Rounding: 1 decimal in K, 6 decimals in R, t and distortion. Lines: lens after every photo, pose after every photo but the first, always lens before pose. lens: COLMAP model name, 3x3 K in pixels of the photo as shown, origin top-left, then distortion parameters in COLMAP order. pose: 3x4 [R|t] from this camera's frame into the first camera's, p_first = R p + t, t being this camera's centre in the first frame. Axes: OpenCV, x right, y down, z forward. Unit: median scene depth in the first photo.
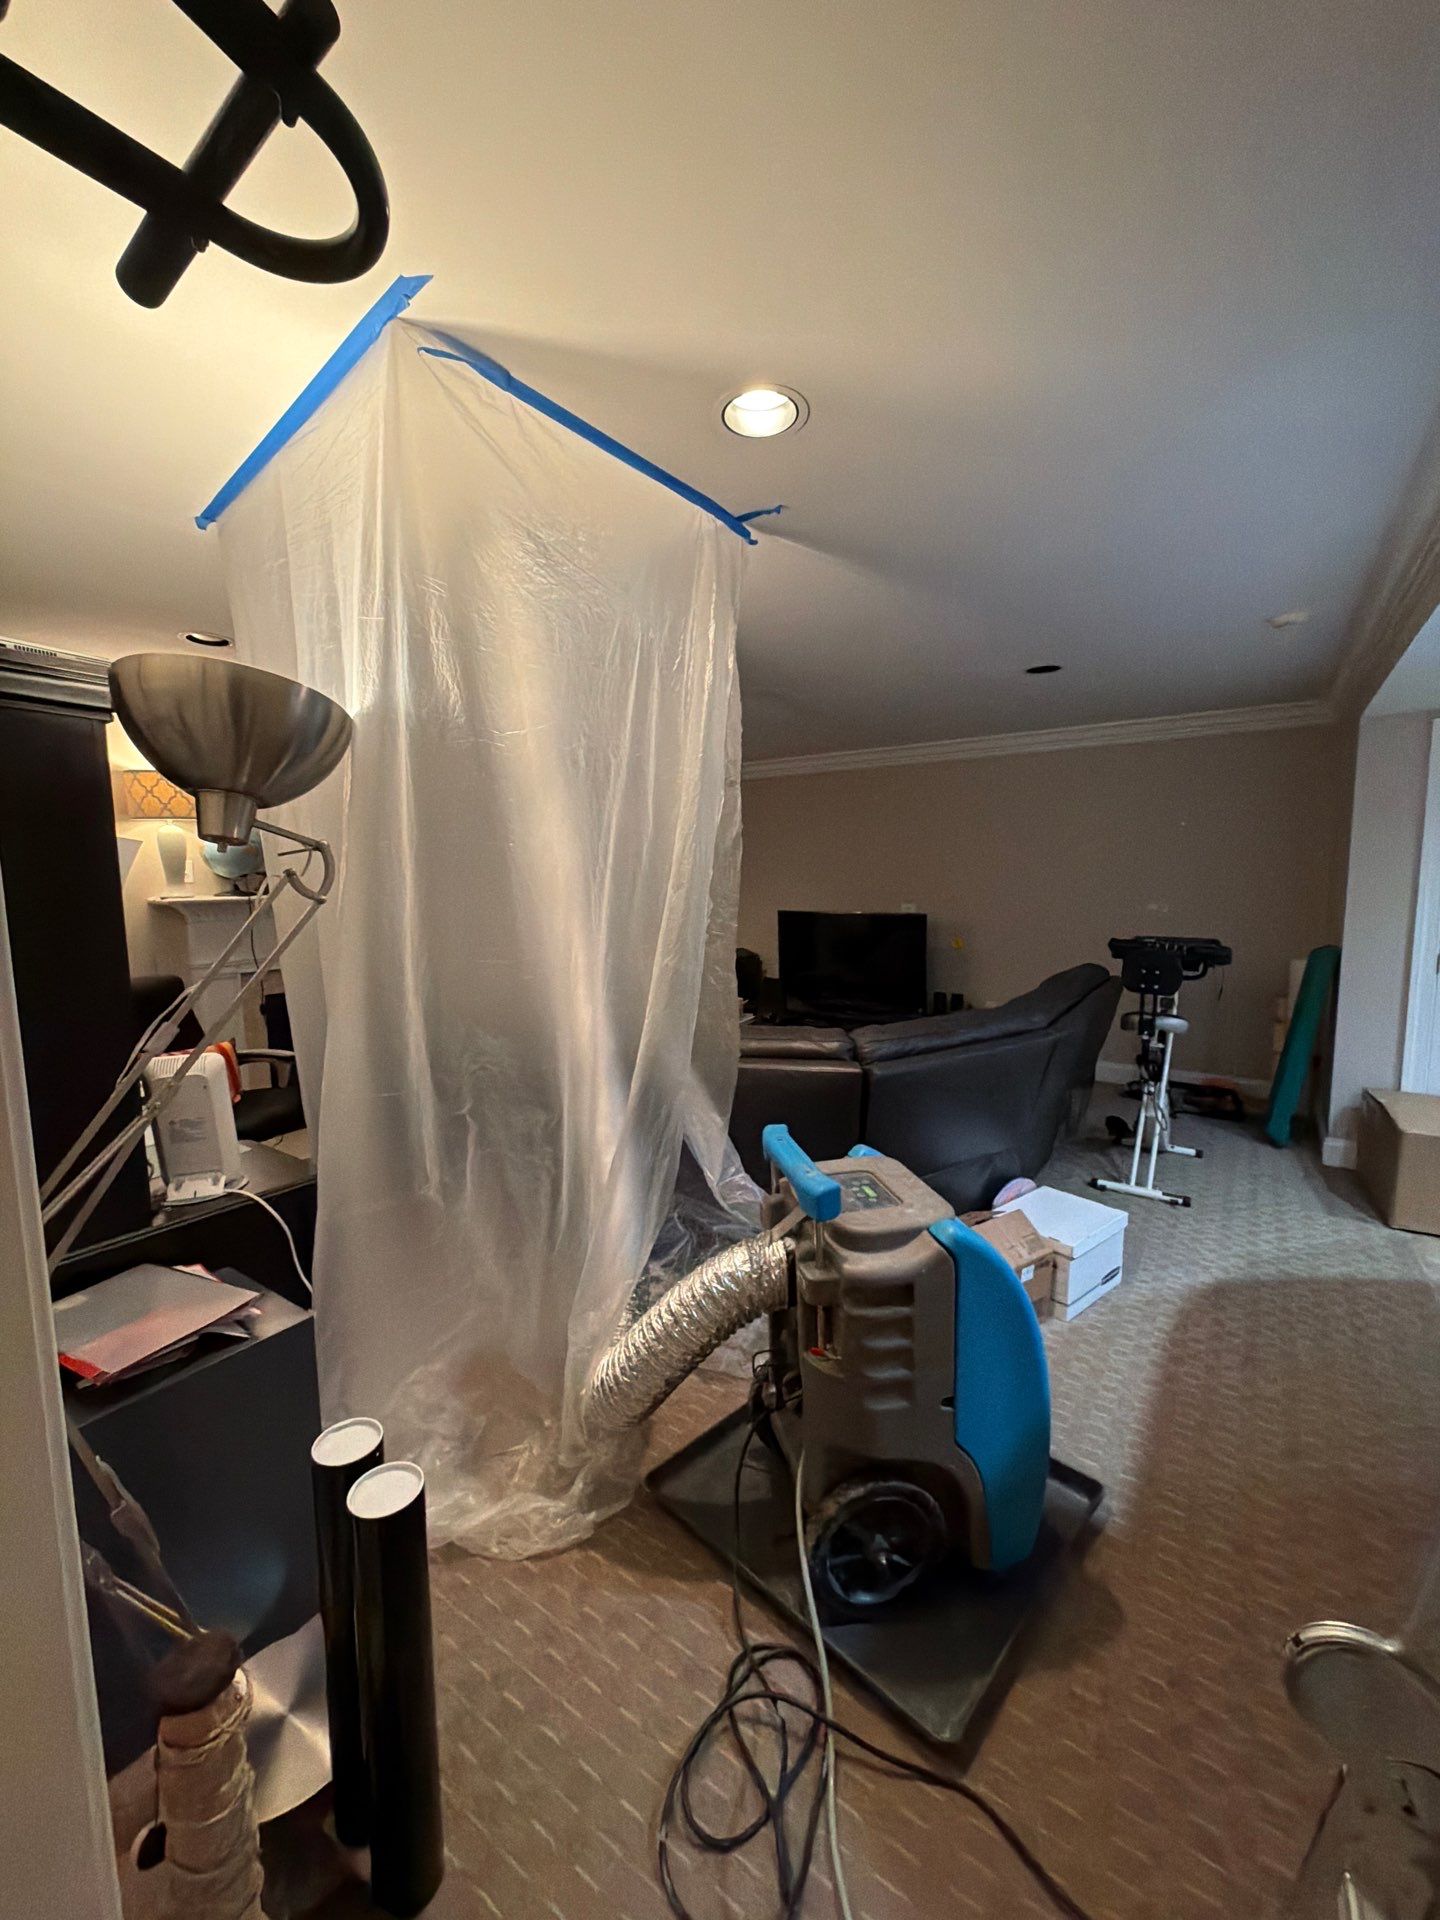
lens RADIAL K [[755.5, 0, 720.0], [0, 755.5, 960.0], [0, 0, 1]] dist [0.000400, -0.000247]
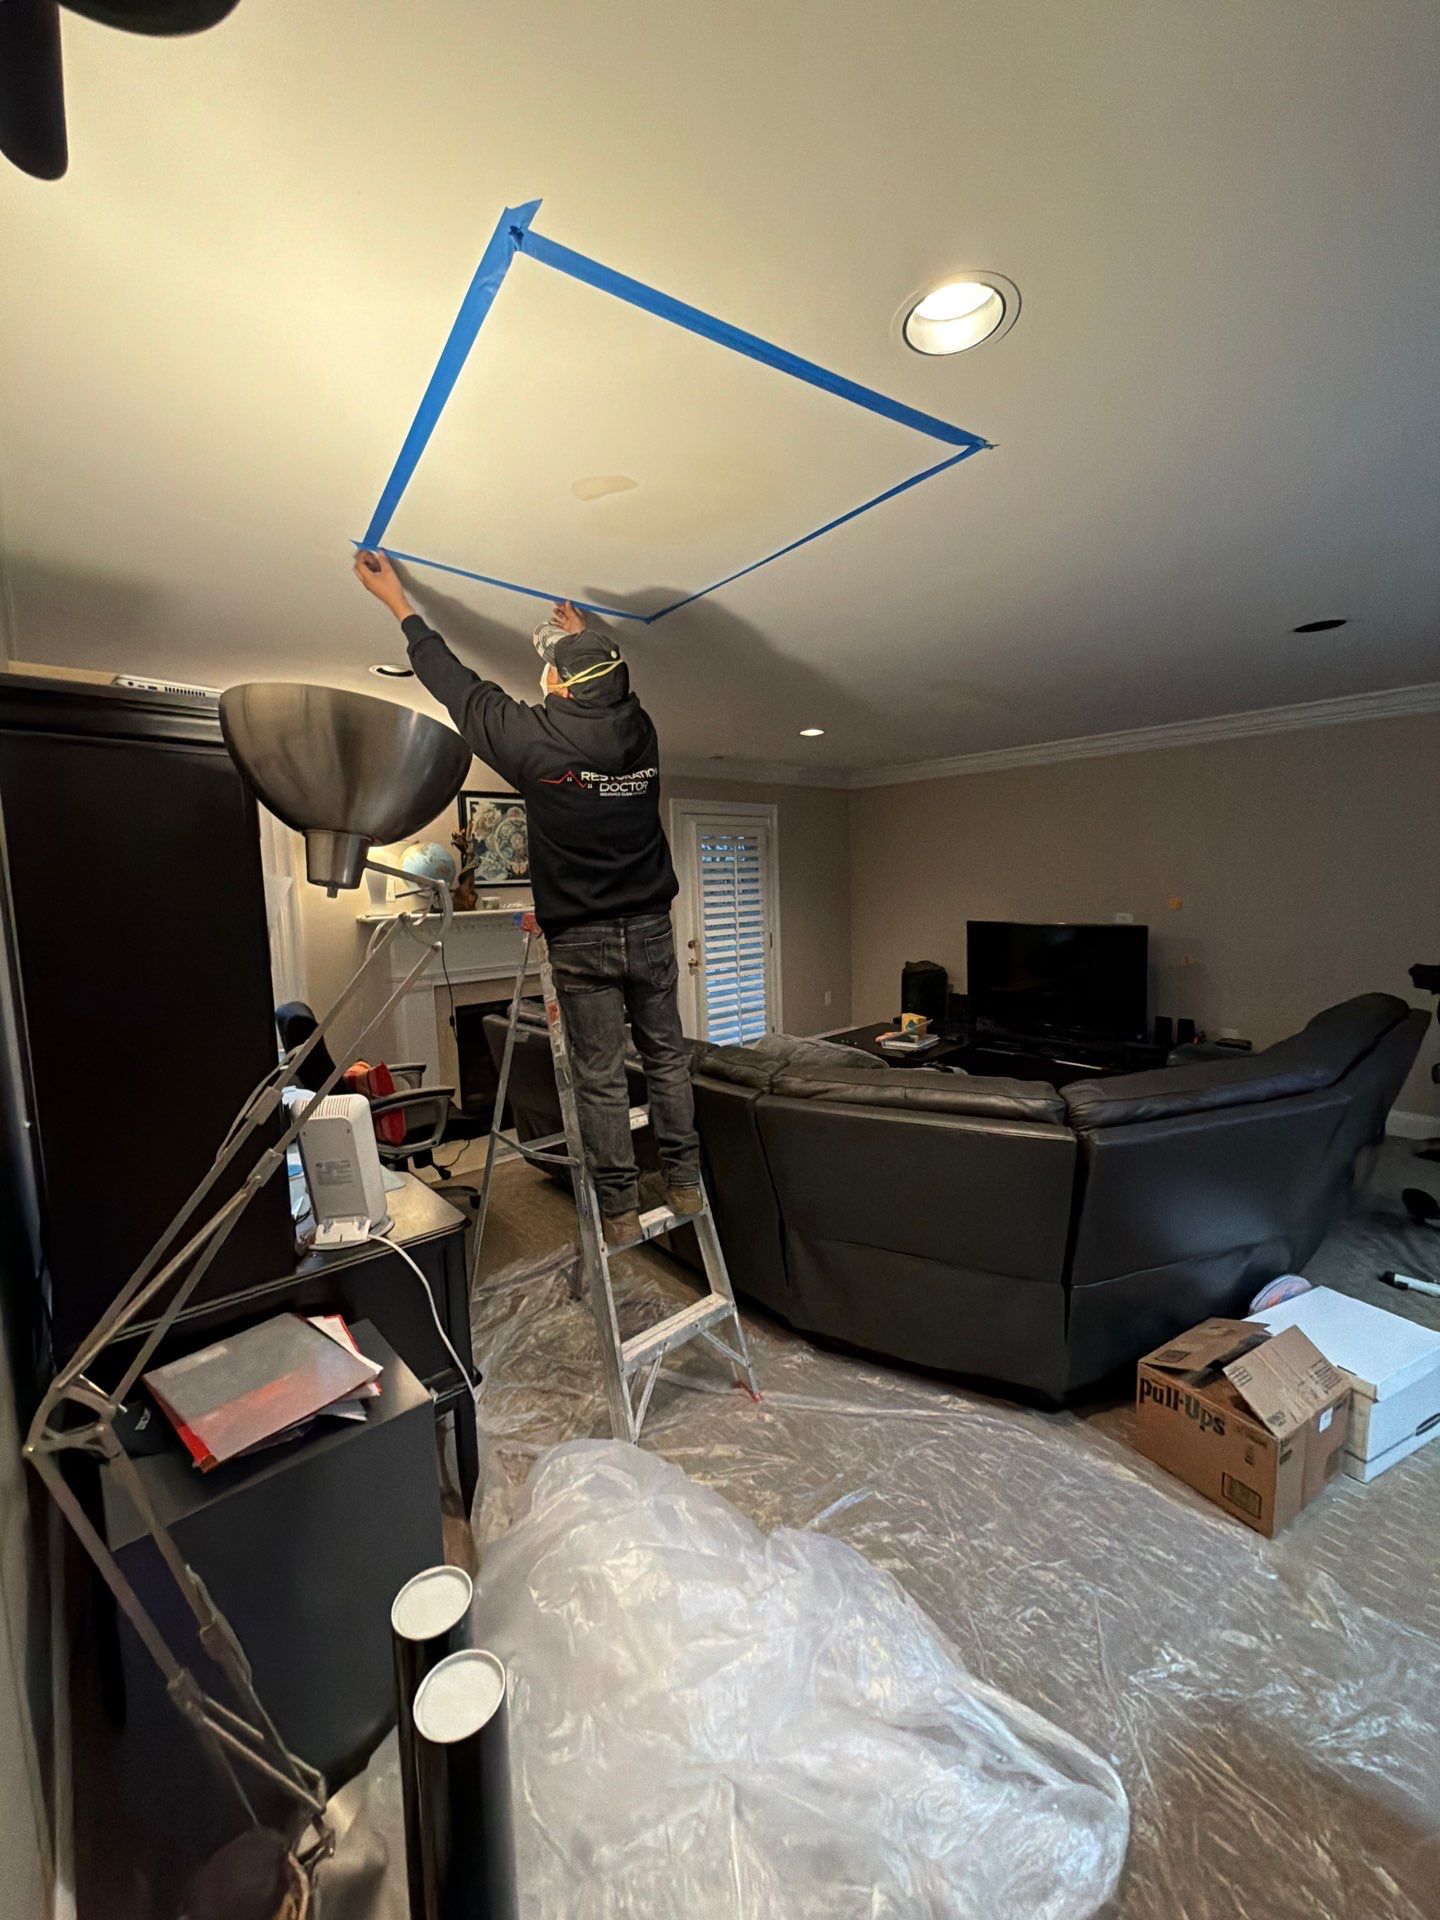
lens RADIAL K [[755.5, 0, 720.0], [0, 755.5, 960.0], [0, 0, 1]] dist [0.000400, -0.000247]
pose [[0.972347, 0.009559, -0.233345, 0.003611], [-0.010215, 0.999947, -0.001605, -0.038832], [0.233318, 0.003944, 0.972393, 0.122504]]
